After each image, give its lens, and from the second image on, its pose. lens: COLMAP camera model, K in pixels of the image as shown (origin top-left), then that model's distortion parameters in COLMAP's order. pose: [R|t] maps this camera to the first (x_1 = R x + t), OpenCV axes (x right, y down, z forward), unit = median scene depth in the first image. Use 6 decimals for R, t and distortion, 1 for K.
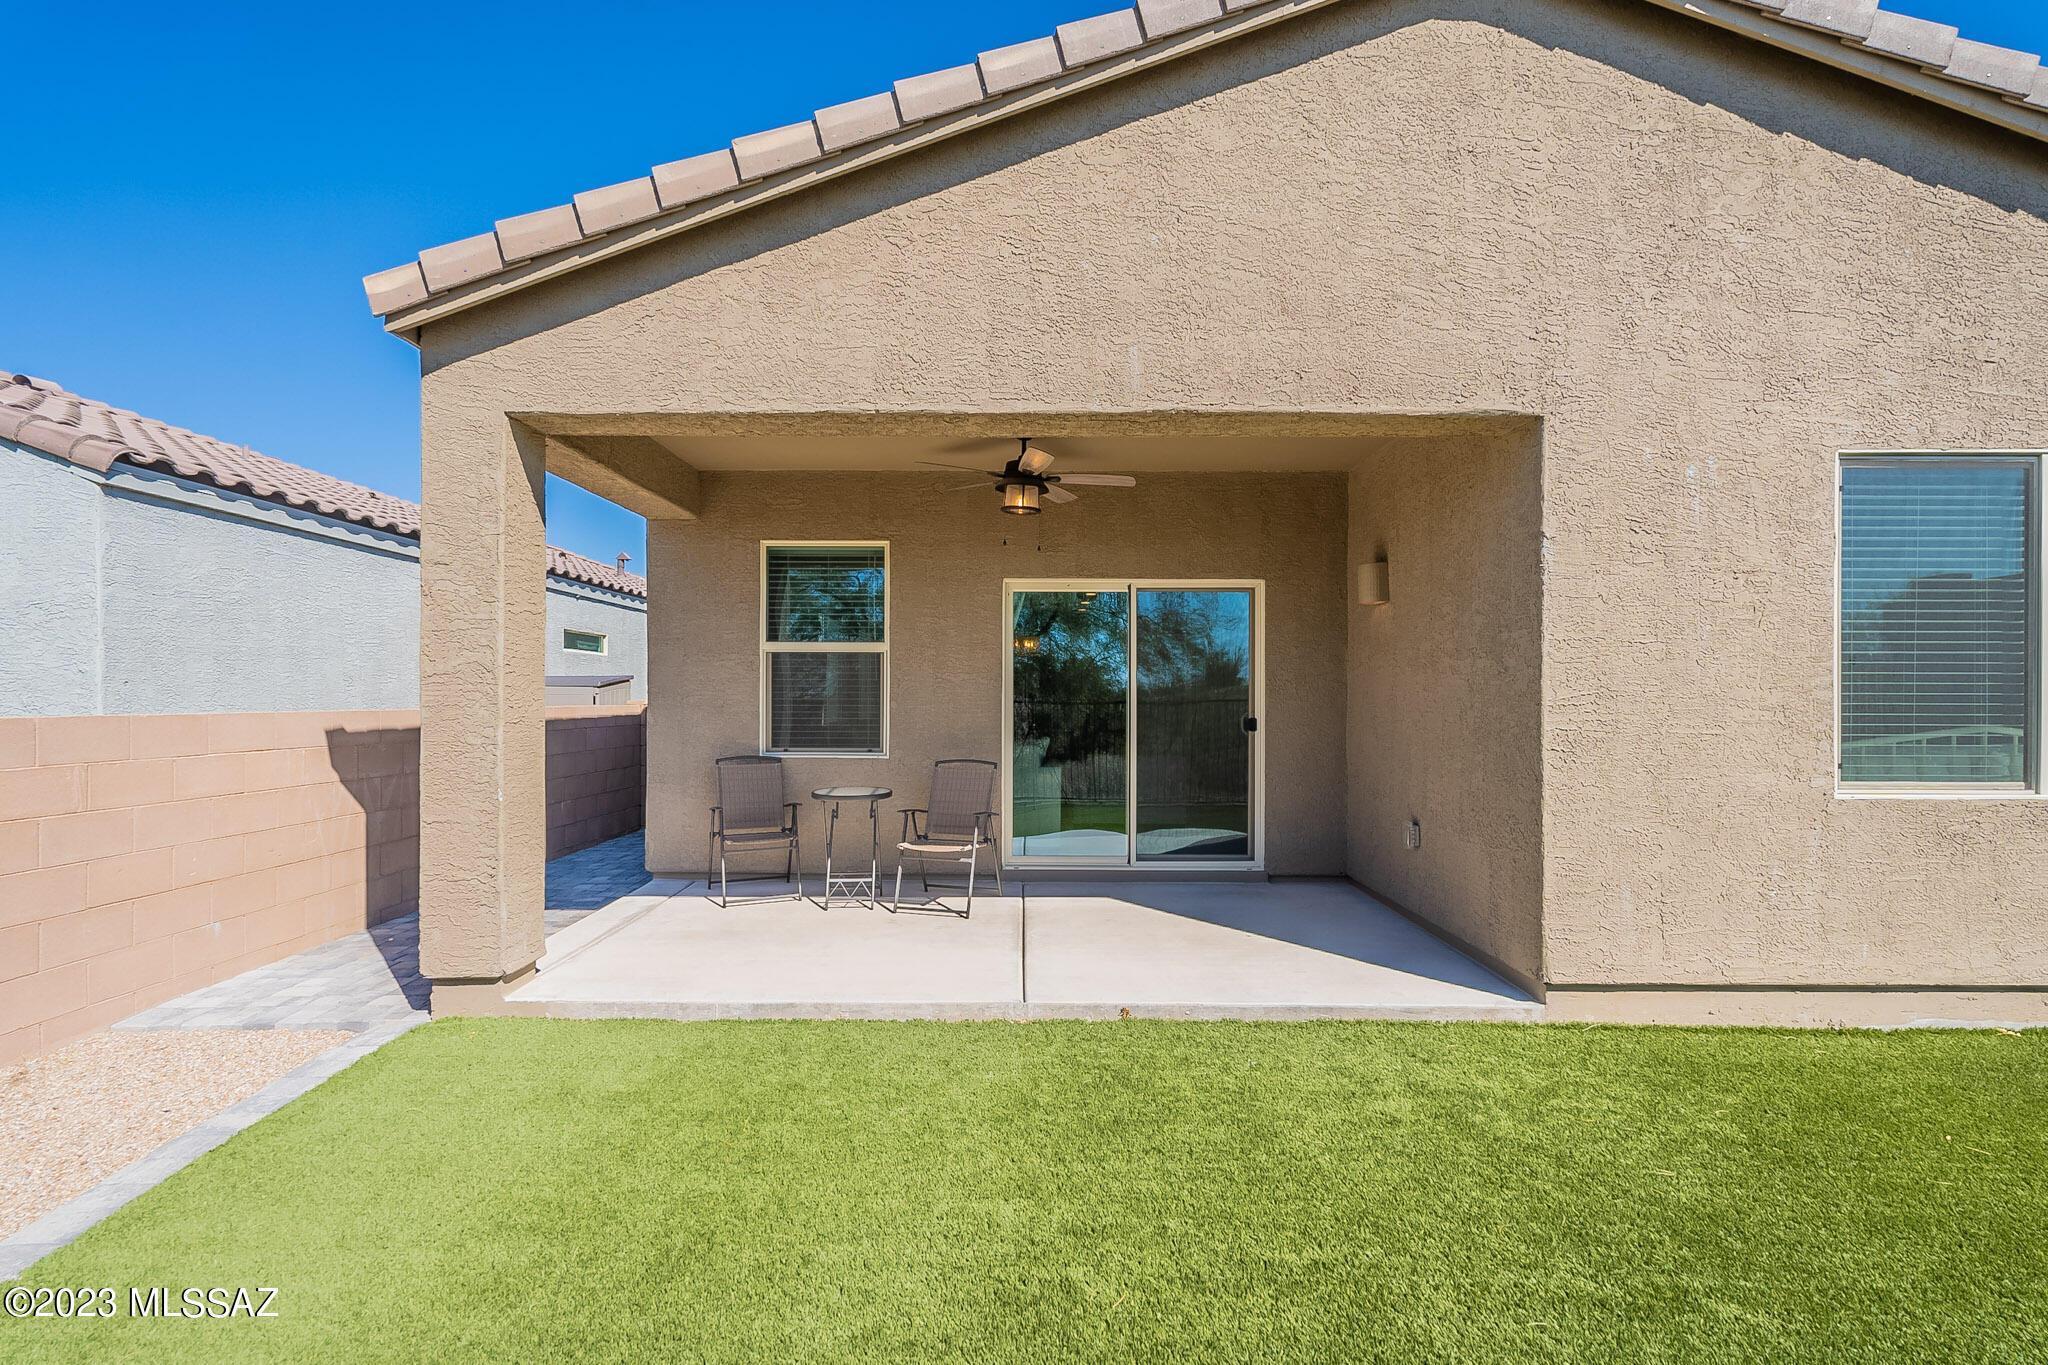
lens RADIAL K [[930.9, 0, 1025.5], [0, 930.9, 692.6], [0, 0, 1]] dist [-0.001074, -0.000013]
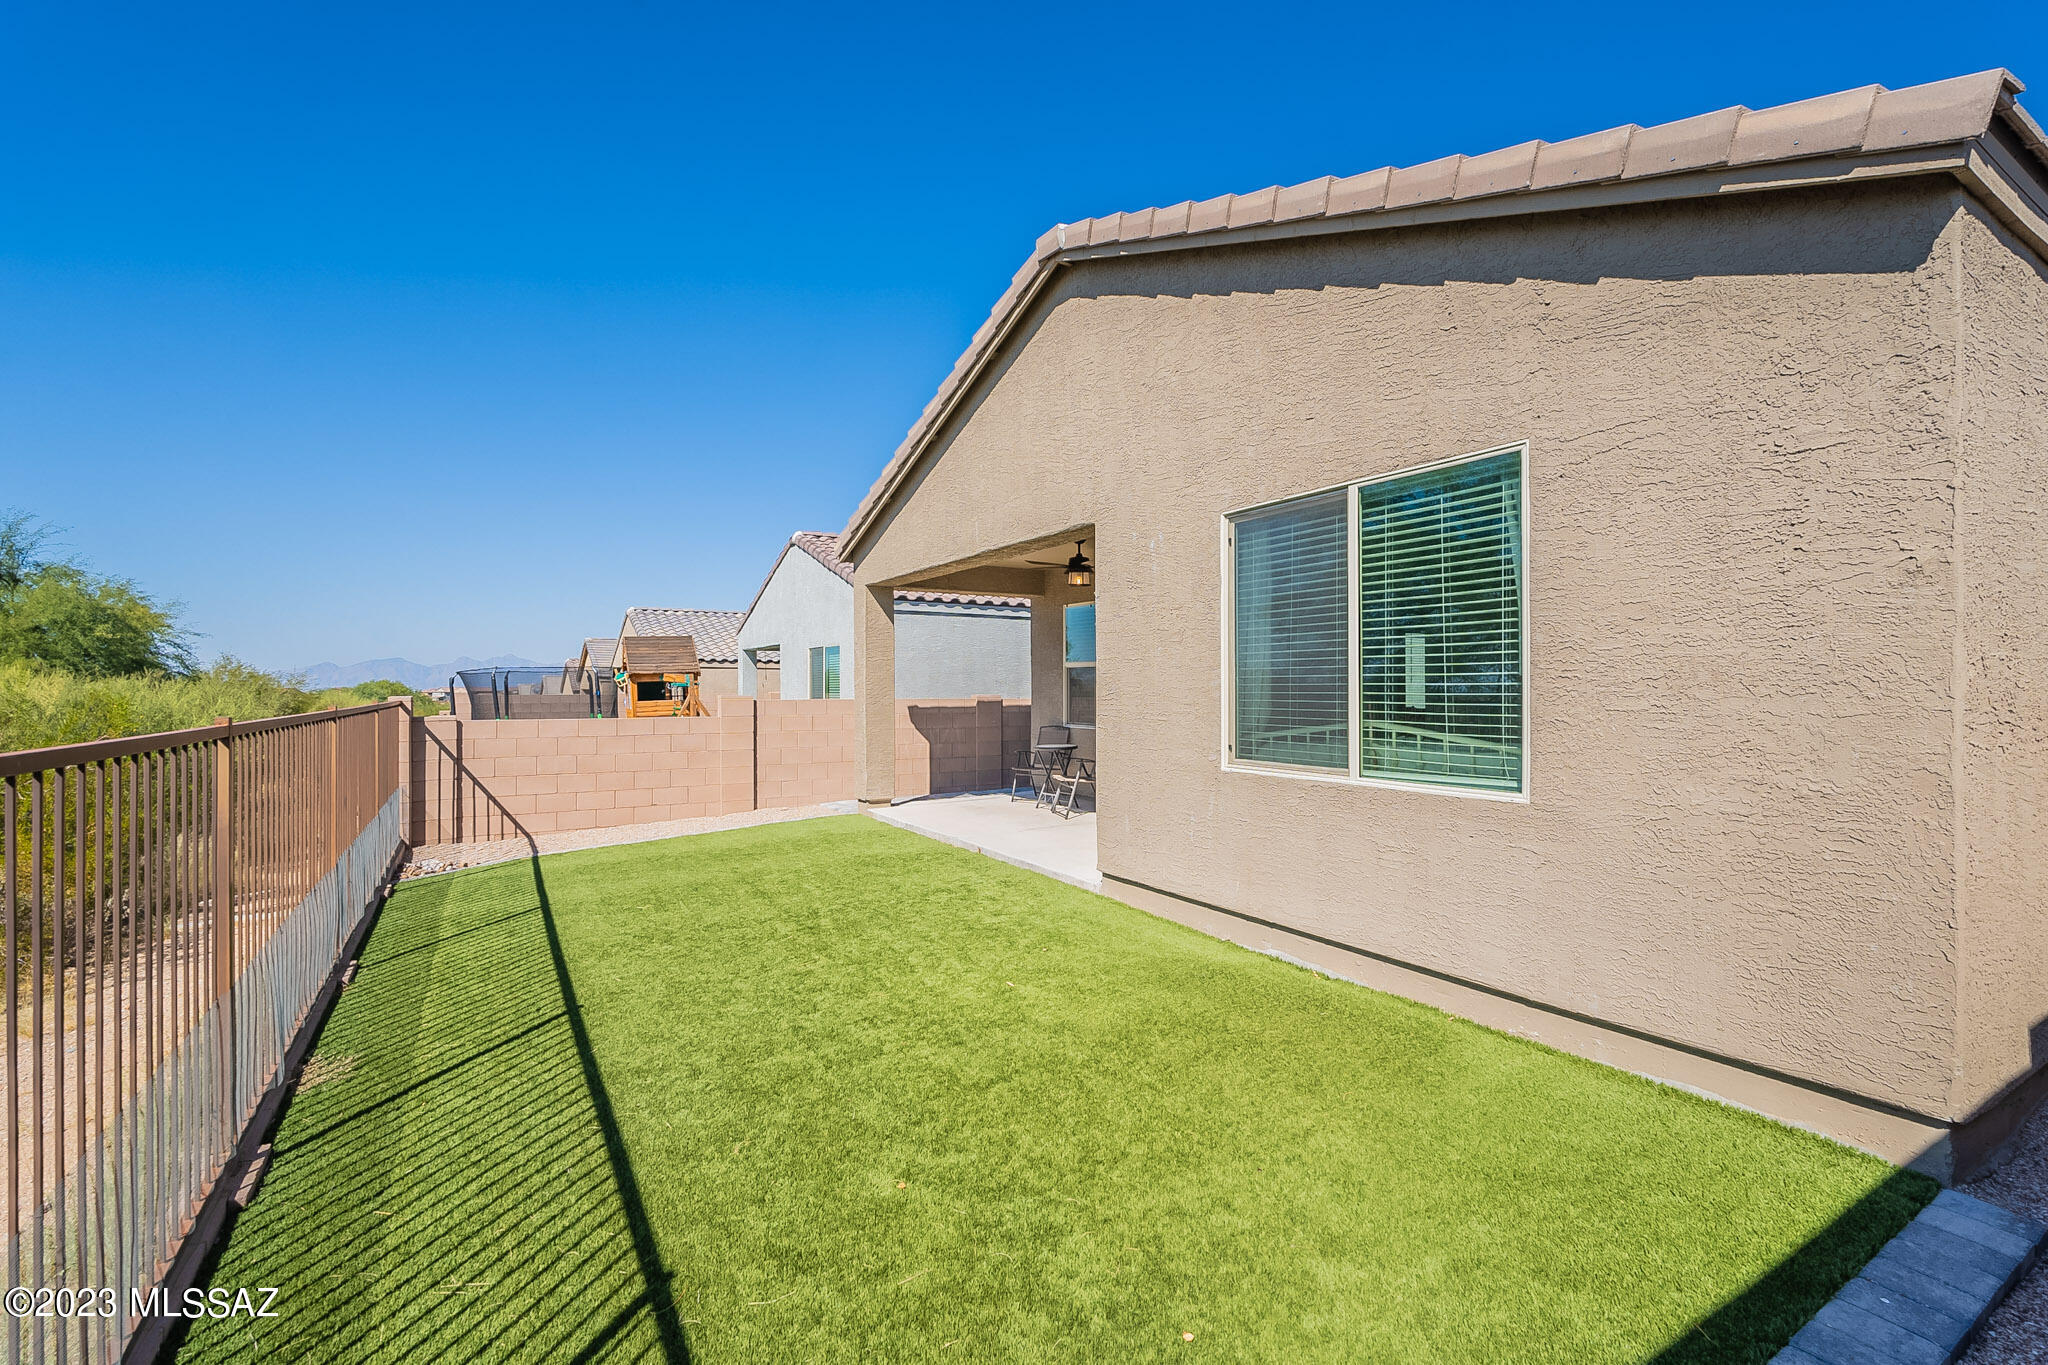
lens RADIAL K [[888.1, 0, 1019.3], [0, 888.1, 683.9], [0, 0, 1]] dist [-0.002323, 0.000057]
pose [[0.518450, -0.007649, -0.855074, 1.812646], [0.007030, 0.999964, -0.004682, -0.008207], [0.855079, -0.003584, 0.518486, 0.073799]]
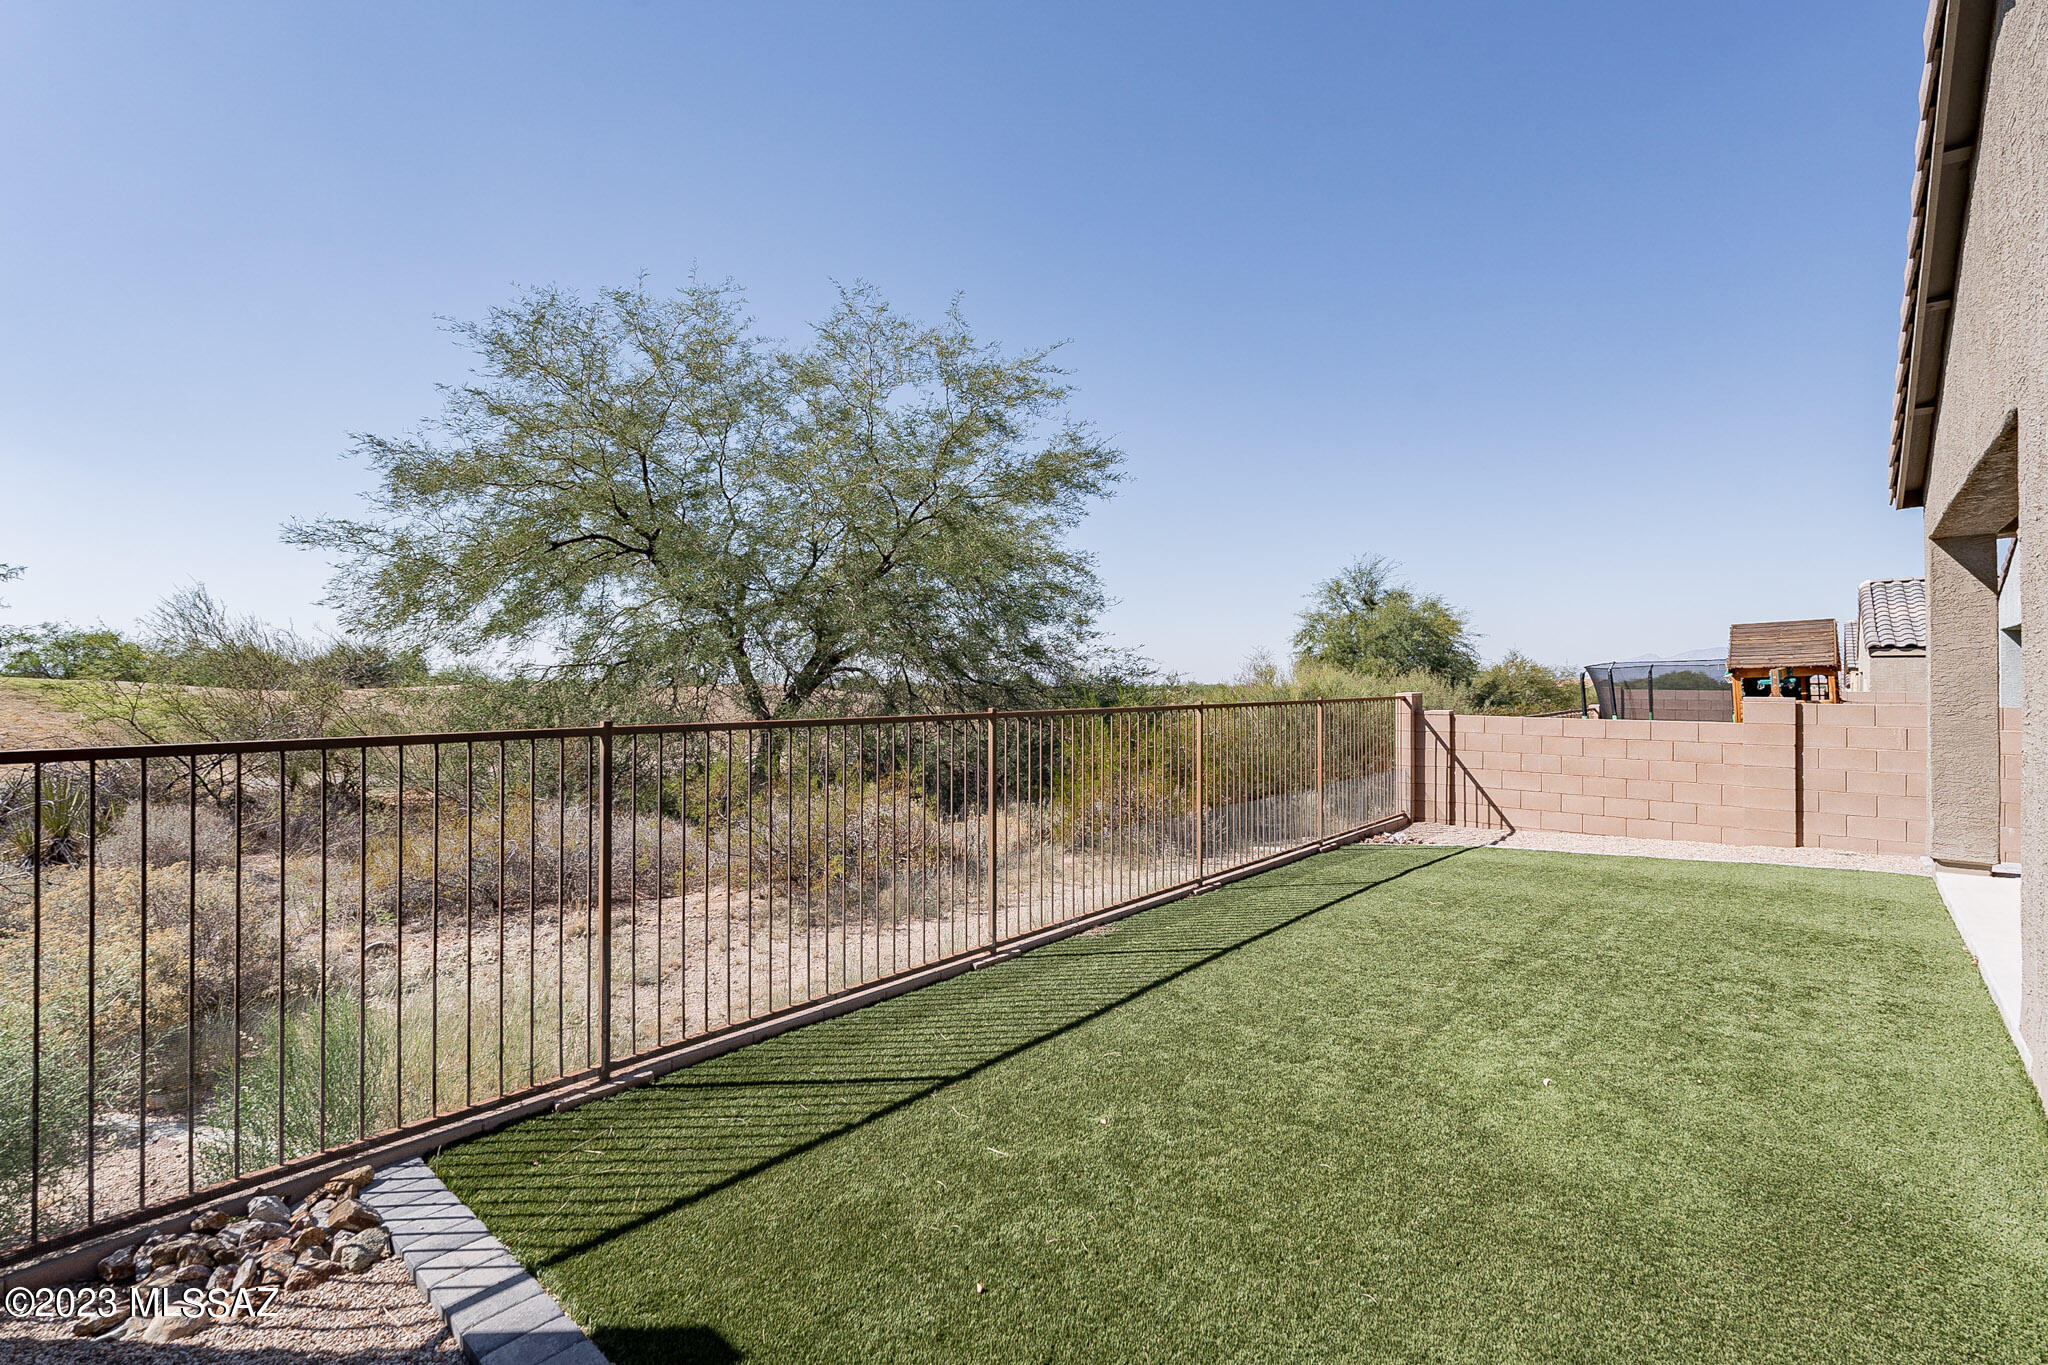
lens RADIAL K [[898.9, 0, 1029.6], [0, 898.9, 677.9], [0, 0, 1]] dist [-0.001592, 0.000017]
pose [[-0.655994, -0.004785, -0.754751, 1.842420], [0.000444, 0.999977, -0.006725, -0.024379], [0.754766, -0.004747, -0.655976, 0.828020]]
